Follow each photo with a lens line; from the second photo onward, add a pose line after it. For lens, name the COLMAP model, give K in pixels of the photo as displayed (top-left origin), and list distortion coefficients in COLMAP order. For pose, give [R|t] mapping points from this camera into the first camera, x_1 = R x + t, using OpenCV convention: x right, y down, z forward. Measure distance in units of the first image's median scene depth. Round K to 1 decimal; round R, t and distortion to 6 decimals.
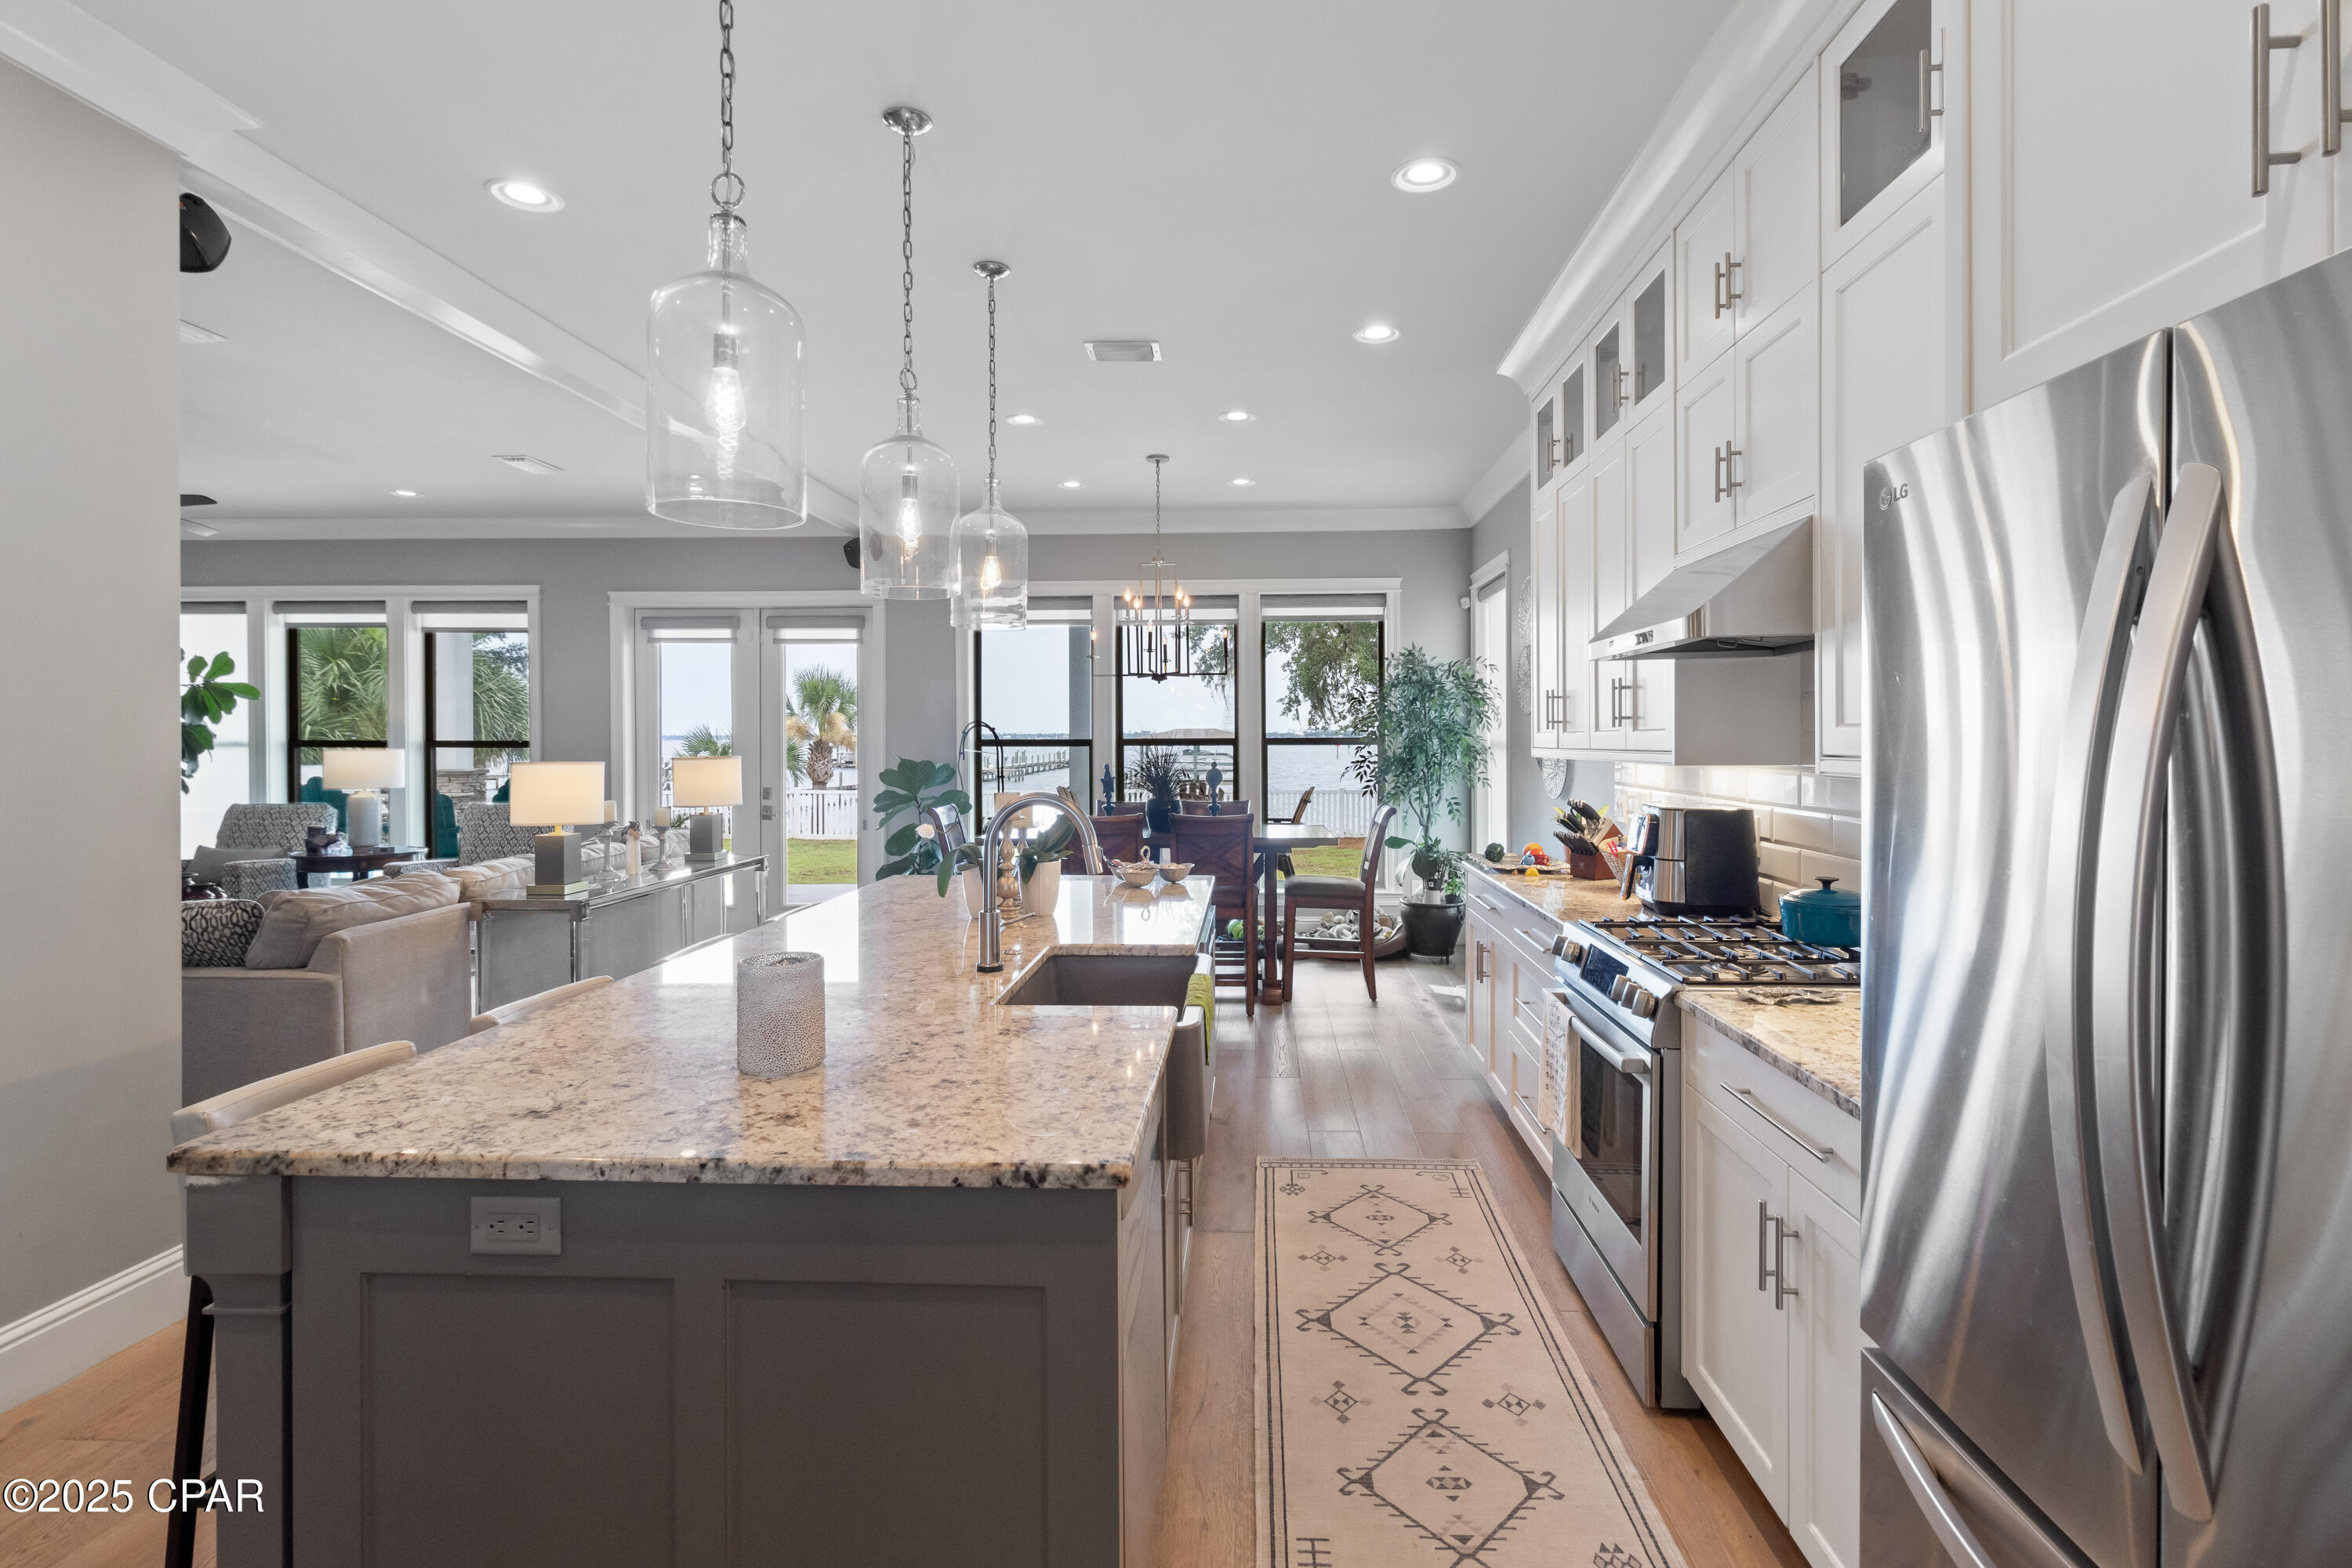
lens RADIAL K [[1088.0, 0, 1169.9], [0, 1088.0, 749.4], [0, 0, 1]] dist [-0.002186, 0.000271]
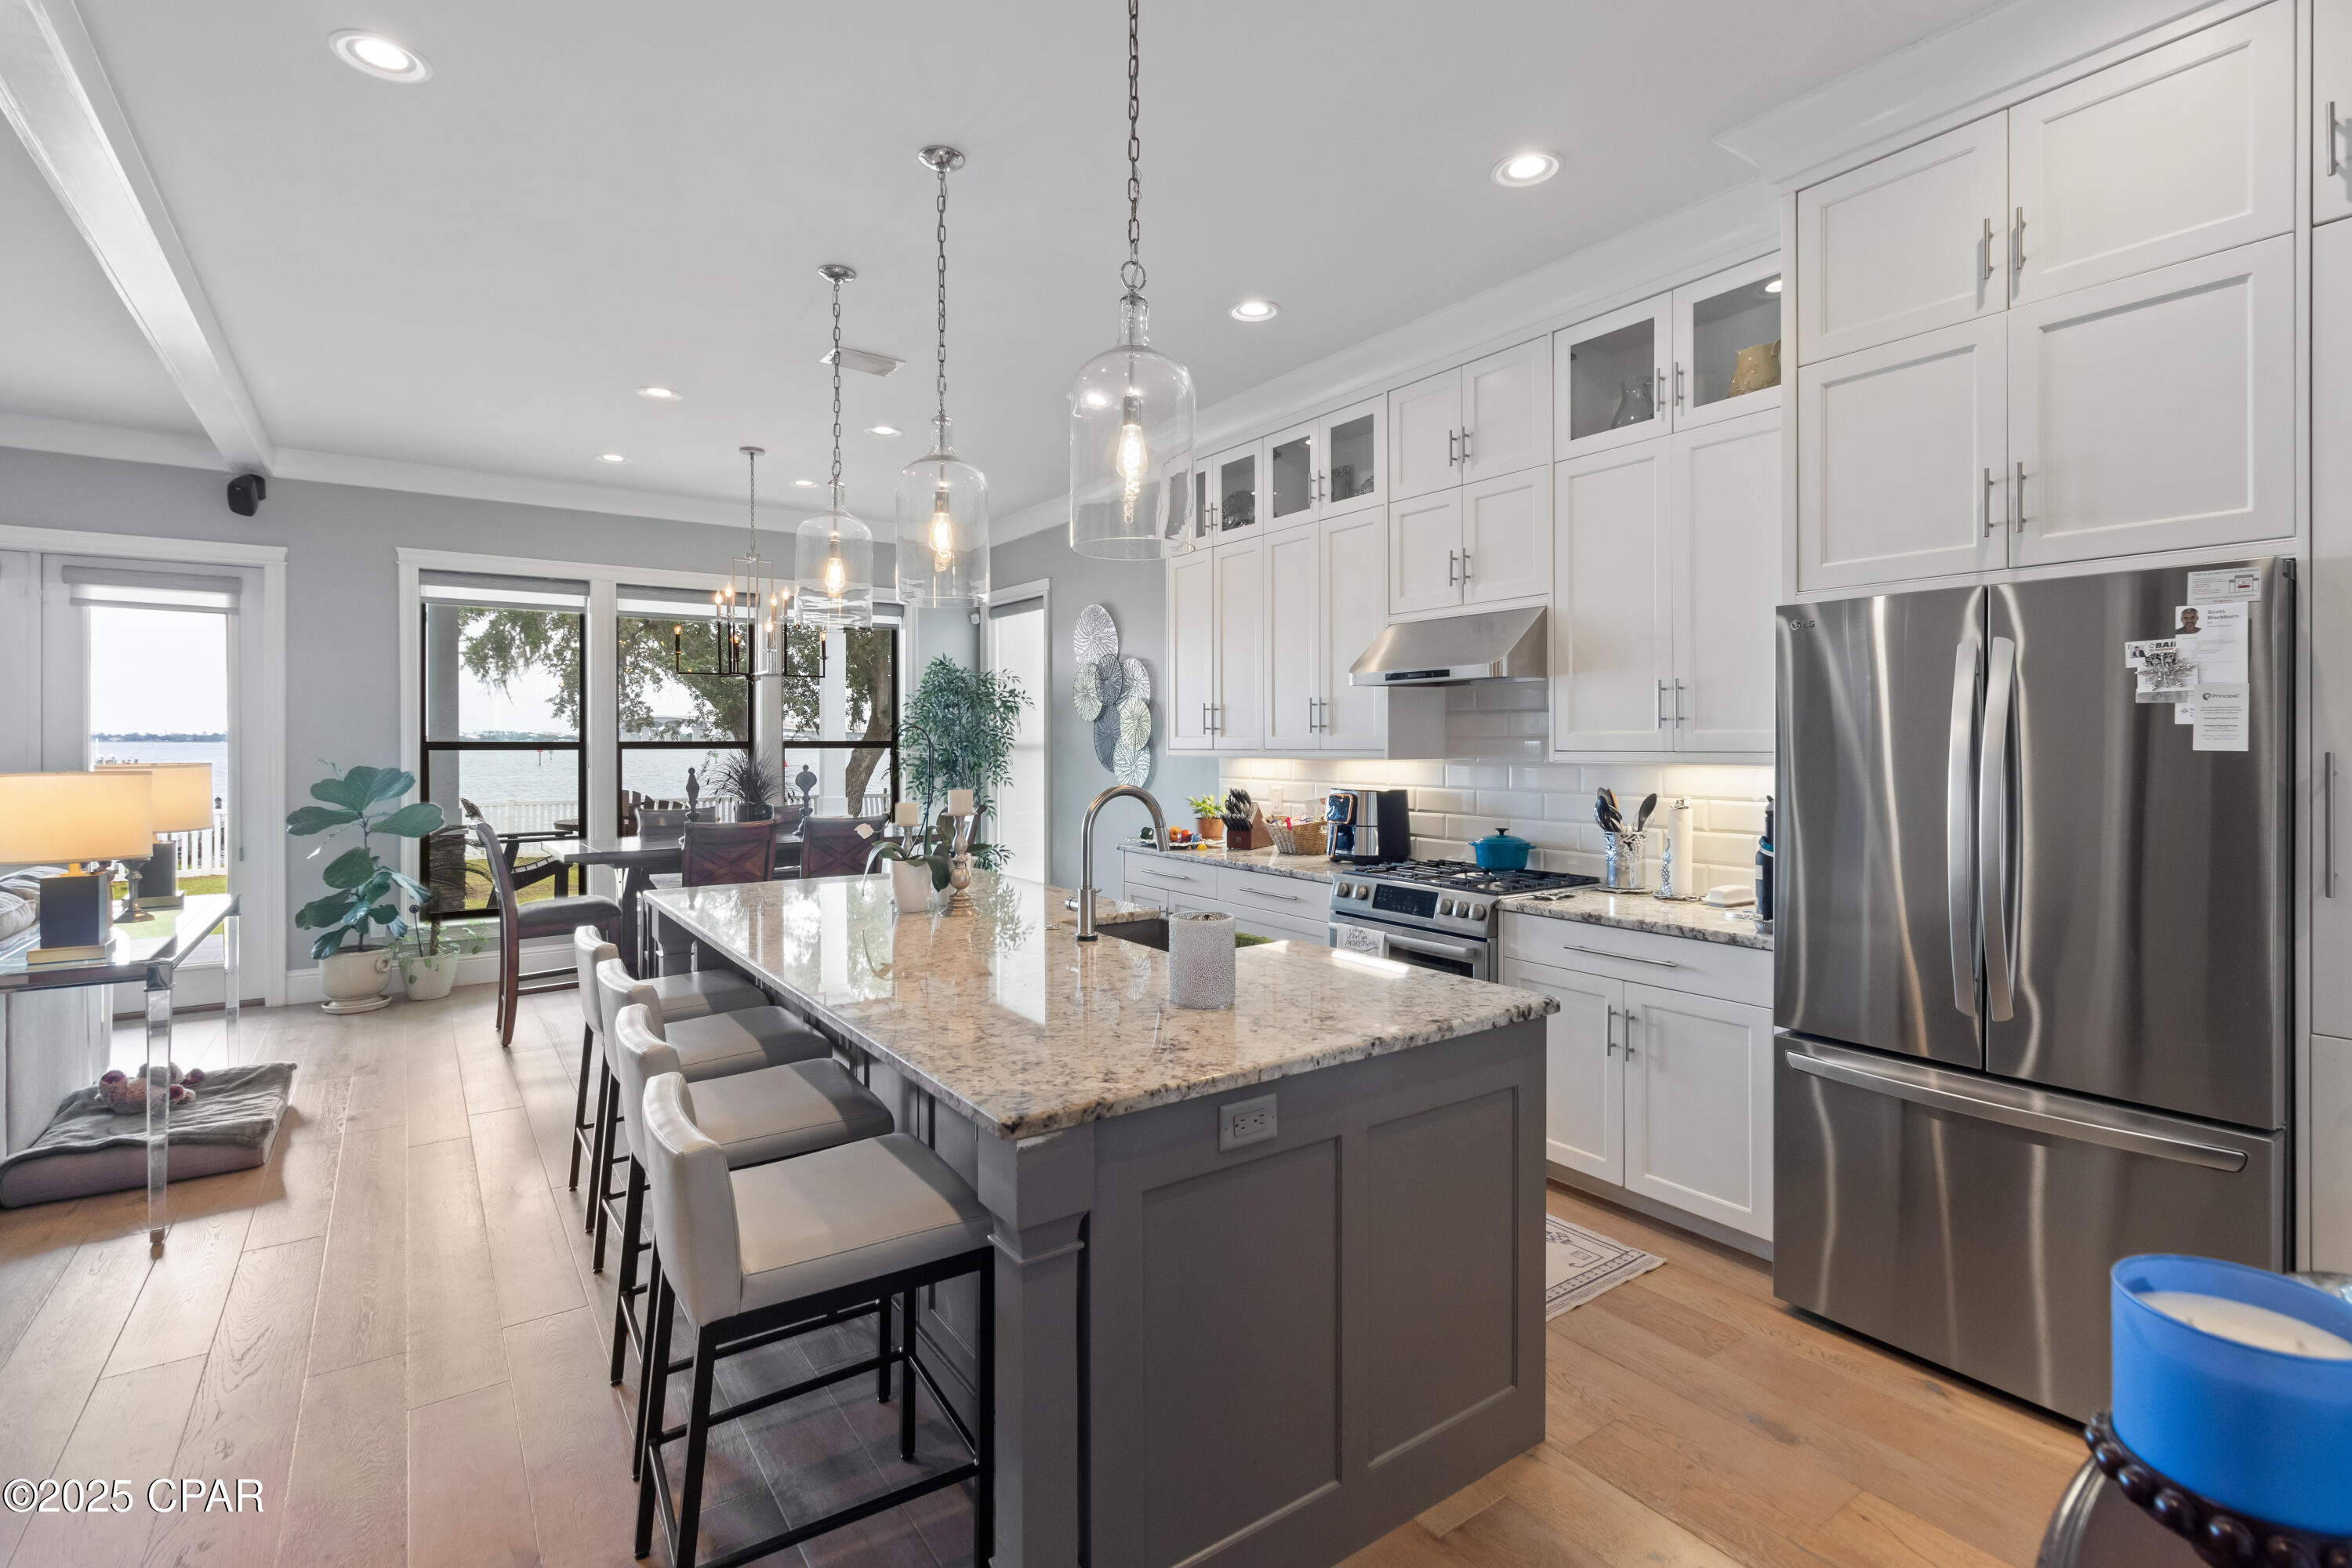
lens RADIAL K [[1088.0, 0, 1169.9], [0, 1088.0, 749.4], [0, 0, 1]] dist [-0.002186, 0.000271]
pose [[0.793747, -0.002773, 0.608242, -0.309987], [0.005260, 0.999984, -0.002305, 0.001501], [-0.608225, 0.005029, 0.793748, 0.010460]]
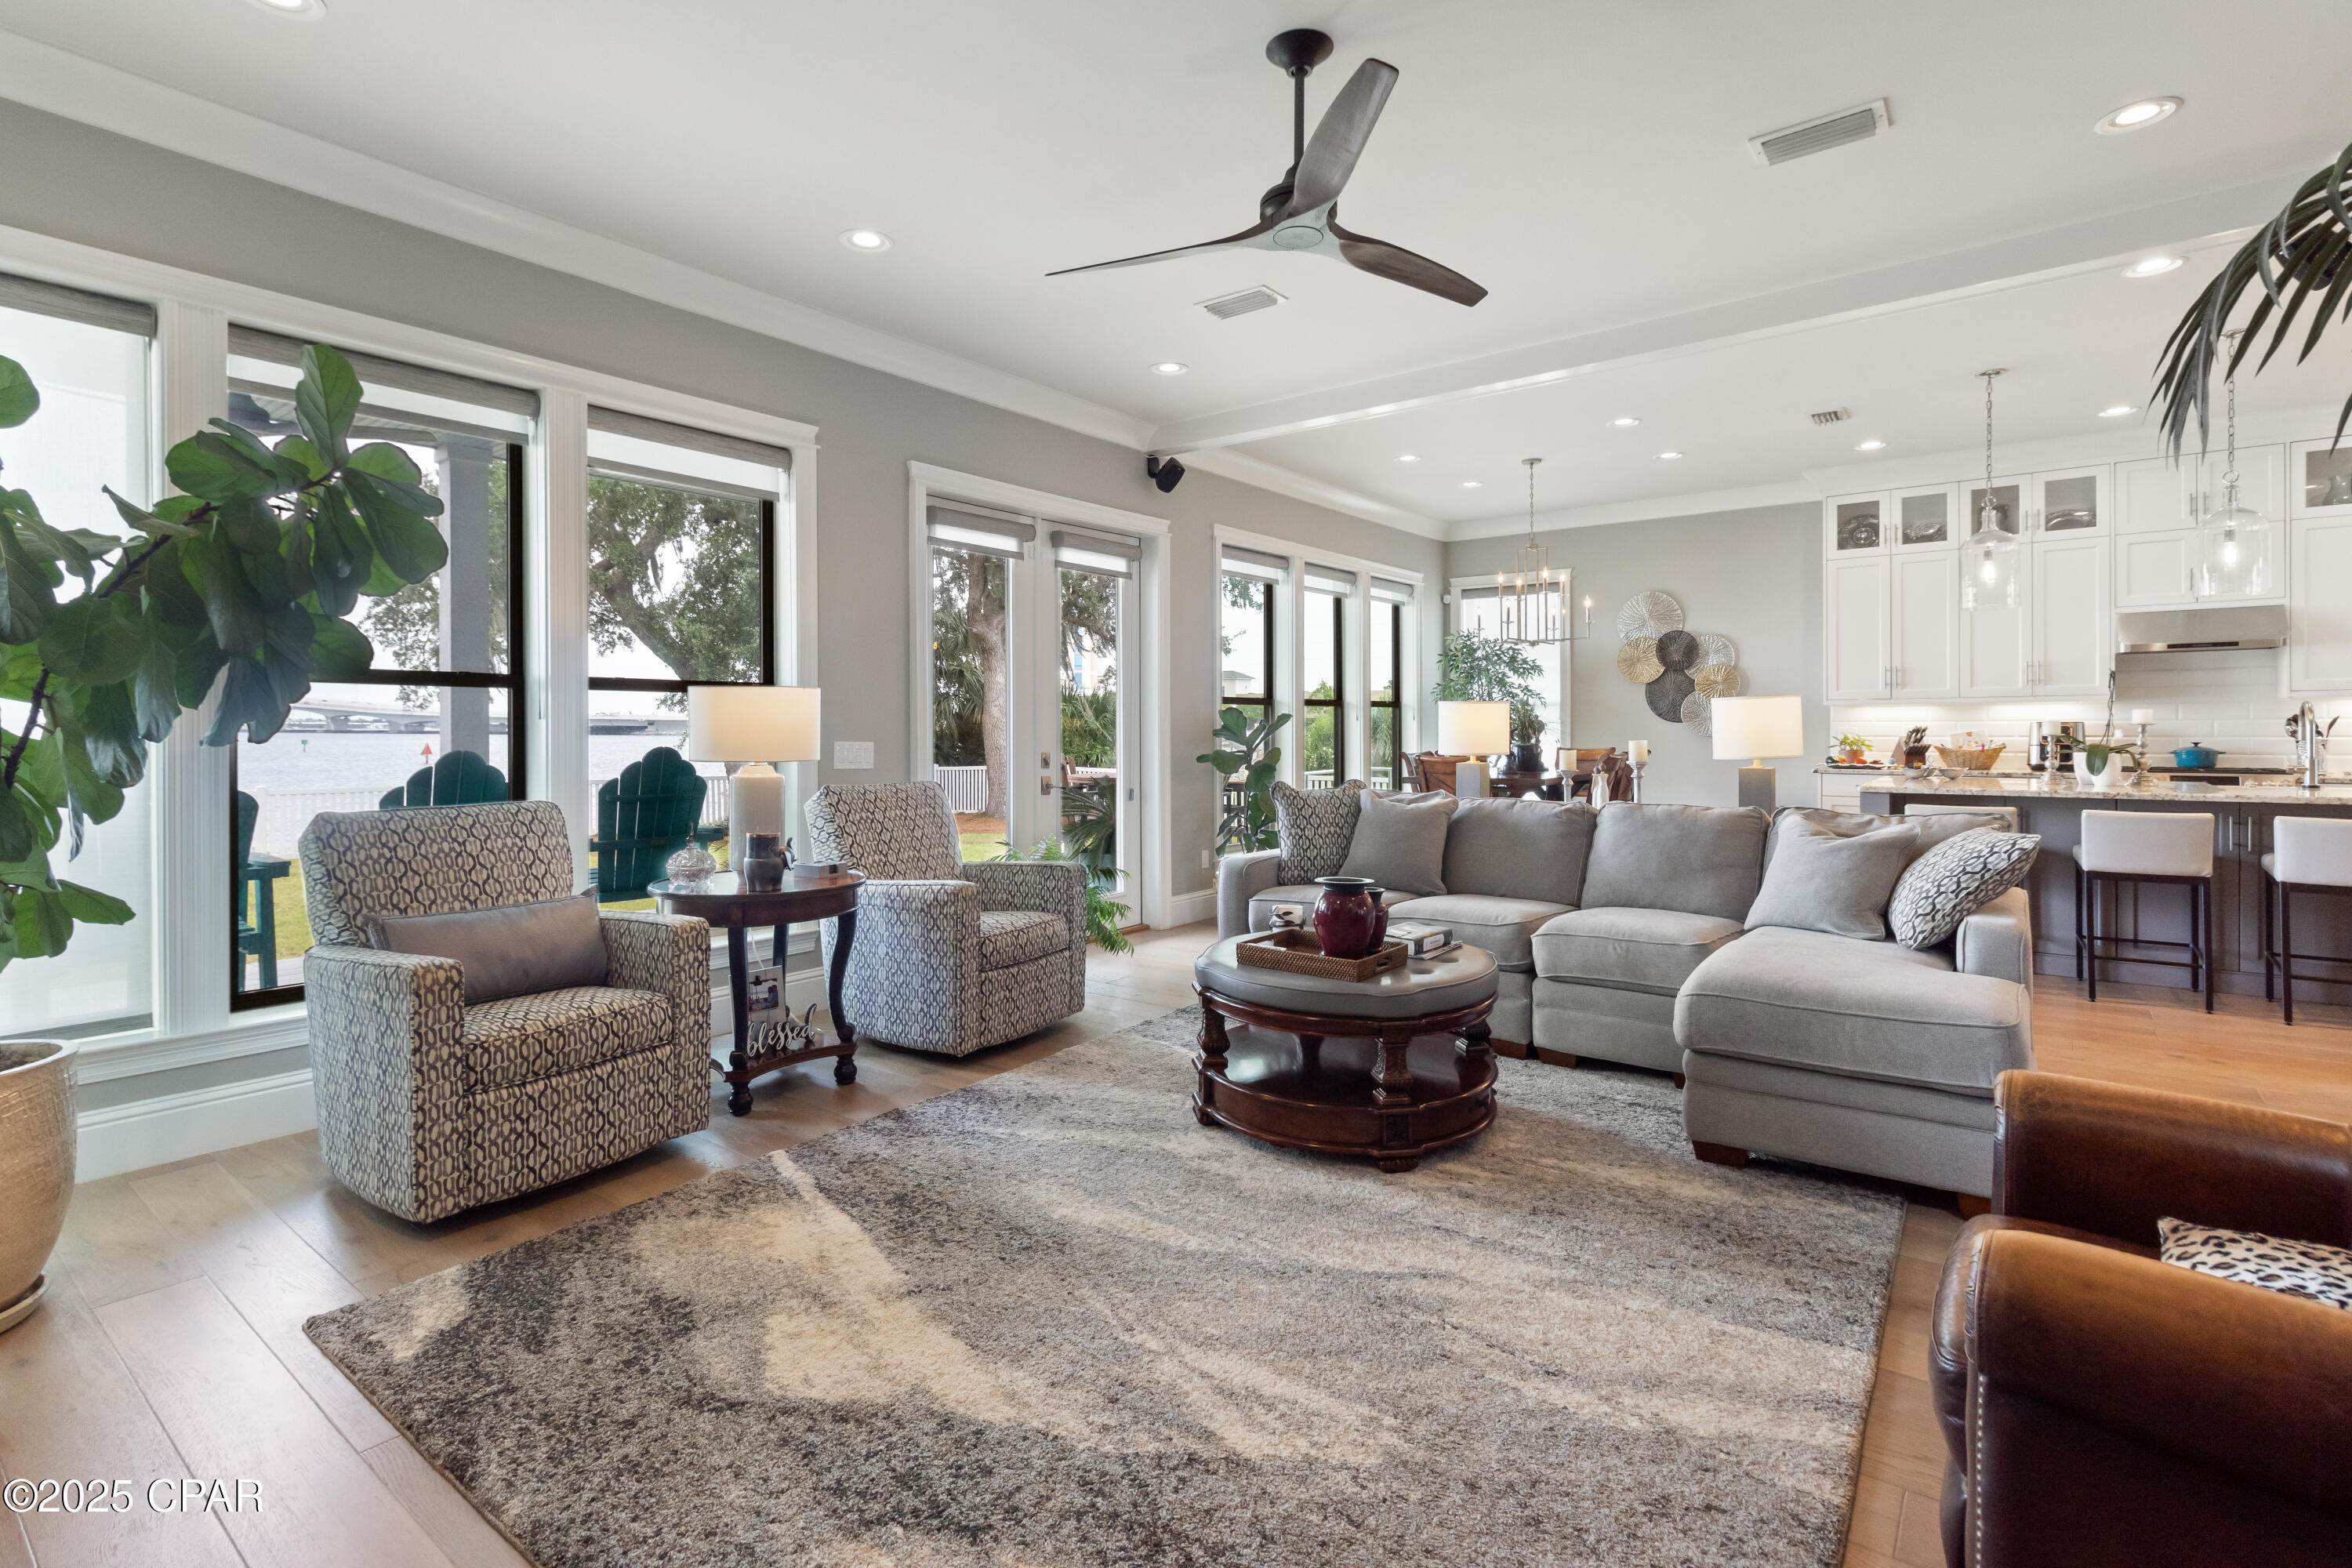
lens RADIAL K [[1117.7, 0, 1154.2], [0, 1117.7, 743.9], [0, 0, 1]] dist [0.003693, 0.000372]
pose [[0.577620, -0.013100, 0.816201, -1.317930], [0.015814, 0.999863, 0.004857, 0.032849], [-0.816153, 0.010102, 0.577748, 0.660464]]
